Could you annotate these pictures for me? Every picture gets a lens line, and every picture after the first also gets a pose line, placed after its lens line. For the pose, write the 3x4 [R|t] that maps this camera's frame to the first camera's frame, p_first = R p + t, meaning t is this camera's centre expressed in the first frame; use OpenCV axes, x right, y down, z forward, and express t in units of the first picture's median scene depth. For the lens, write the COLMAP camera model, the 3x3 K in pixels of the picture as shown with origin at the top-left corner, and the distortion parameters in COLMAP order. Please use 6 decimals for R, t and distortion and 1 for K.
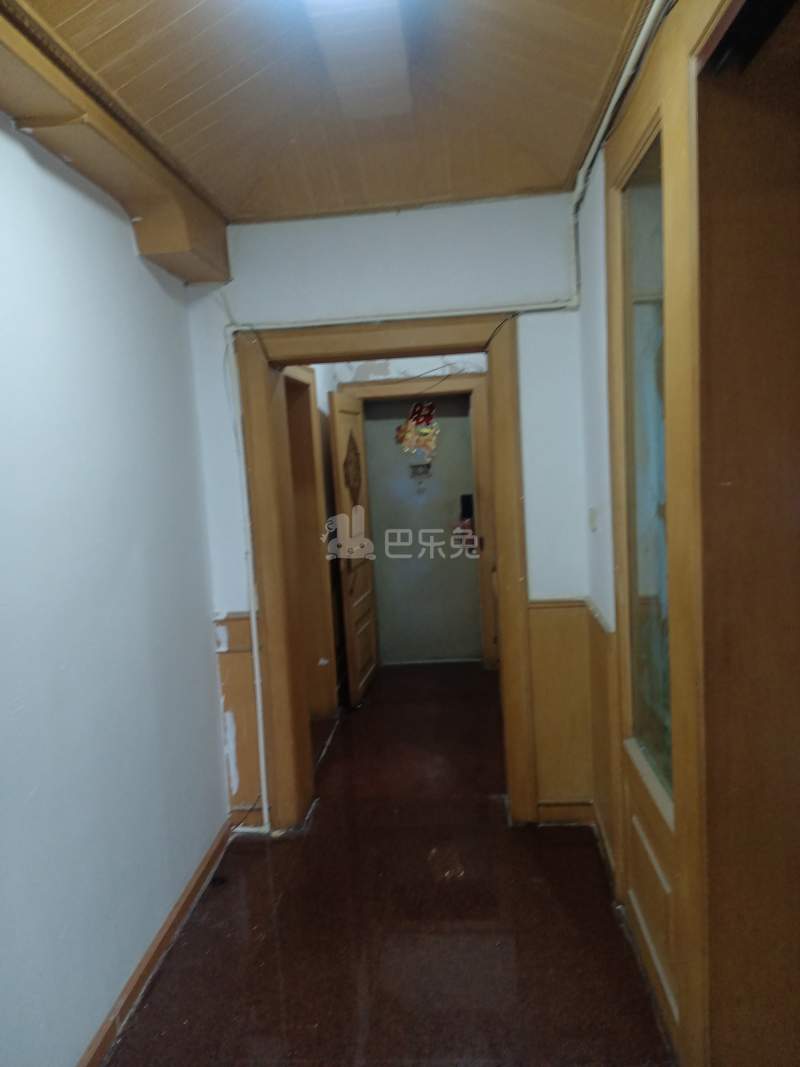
lens RADIAL K [[804.8, 0, 394.9], [0, 804.8, 526.5], [0, 0, 1]] dist [0.049937, -0.072162]
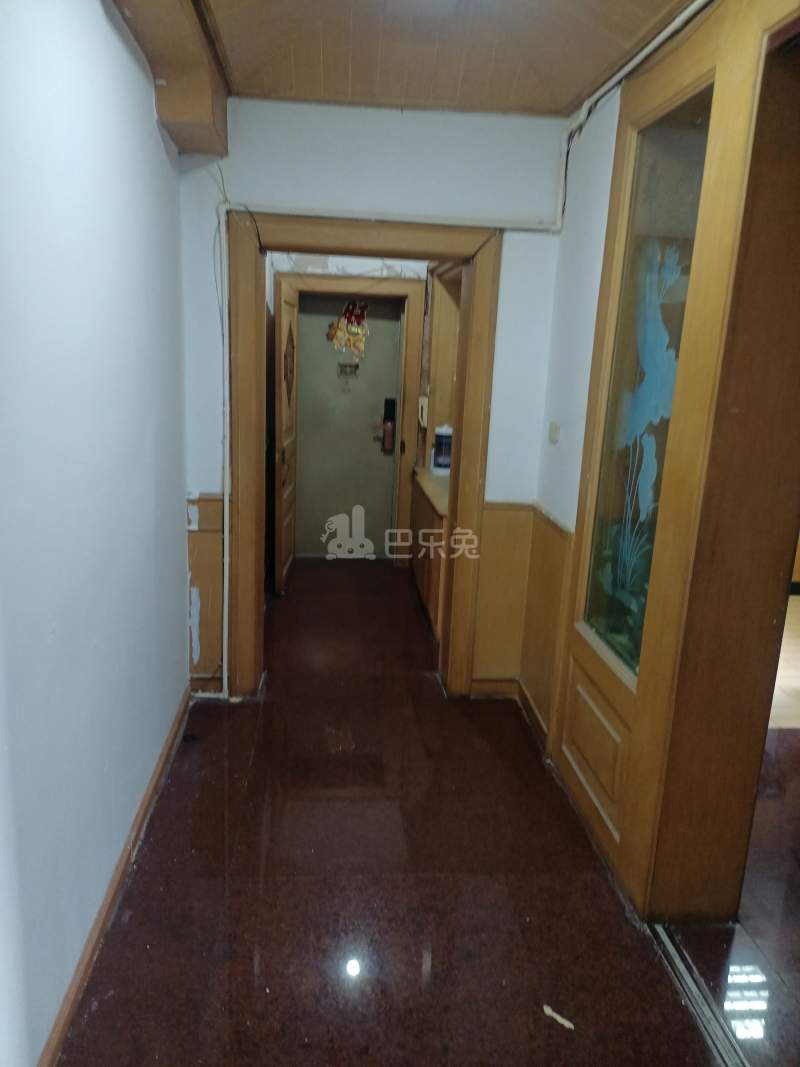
lens RADIAL K [[804.8, 0, 396.6], [0, 804.8, 538.0], [0, 0, 1]] dist [0.049937, -0.072162]
pose [[0.979443, 0.061120, 0.192237, -0.156689], [-0.086125, 0.988471, 0.124533, 0.013718], [-0.182409, -0.138529, 0.973415, -0.058028]]
